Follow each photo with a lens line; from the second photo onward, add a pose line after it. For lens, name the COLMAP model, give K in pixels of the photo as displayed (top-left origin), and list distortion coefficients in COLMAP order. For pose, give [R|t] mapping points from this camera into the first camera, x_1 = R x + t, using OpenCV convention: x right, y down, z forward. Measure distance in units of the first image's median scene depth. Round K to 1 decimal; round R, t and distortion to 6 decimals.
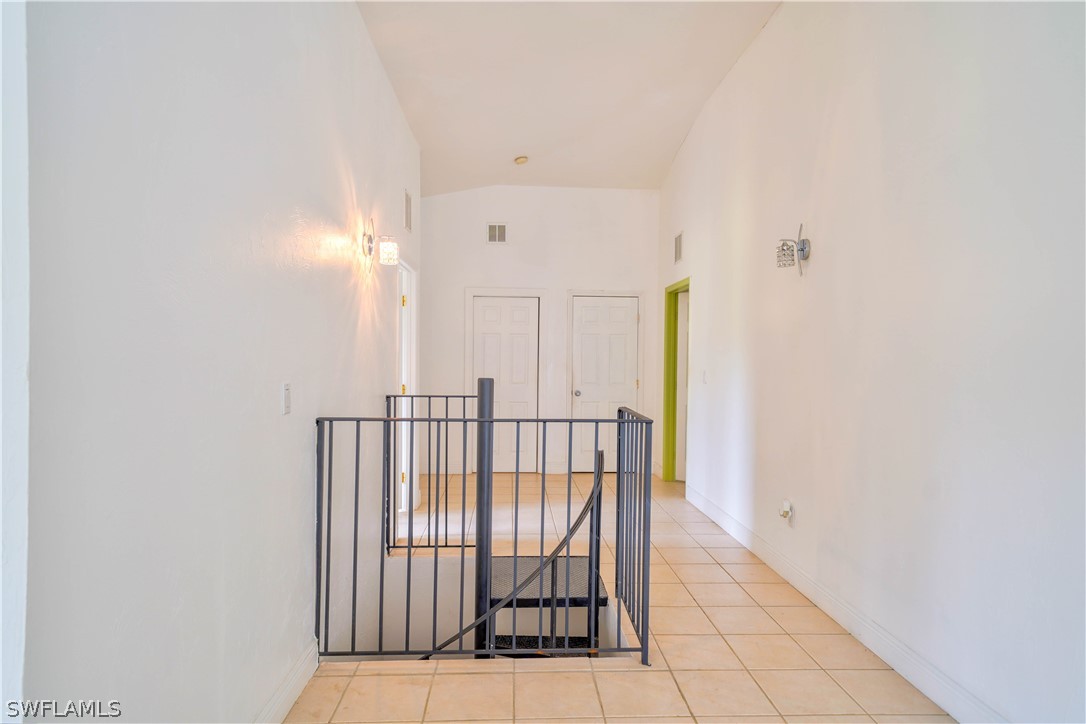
lens RADIAL K [[614.2, 0, 543.0], [0, 614.2, 362.0], [0, 0, 1]] dist [0.024276, -0.000104]
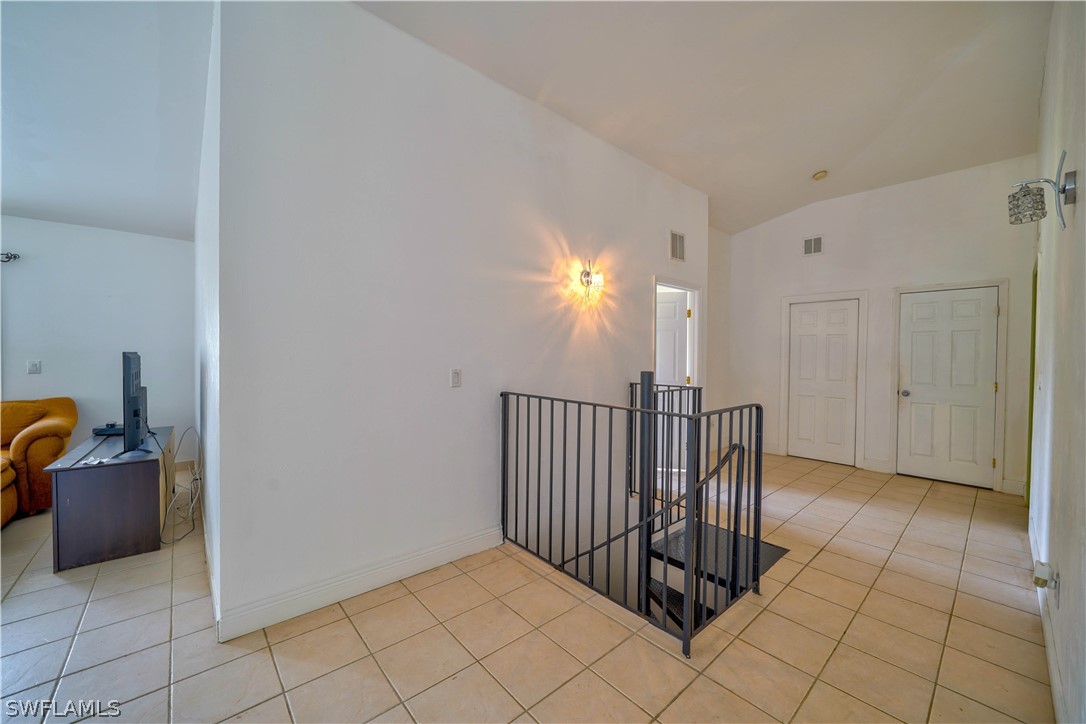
lens RADIAL K [[417.3, 0, 546.1], [0, 417.3, 356.1], [0, 0, 1]] dist [-0.014154, 0.000269]
pose [[0.621915, -0.003307, -0.783077, 0.368740], [-0.007015, 0.999927, -0.009794, 0.004678], [0.783053, 0.011585, 0.621847, 0.259675]]
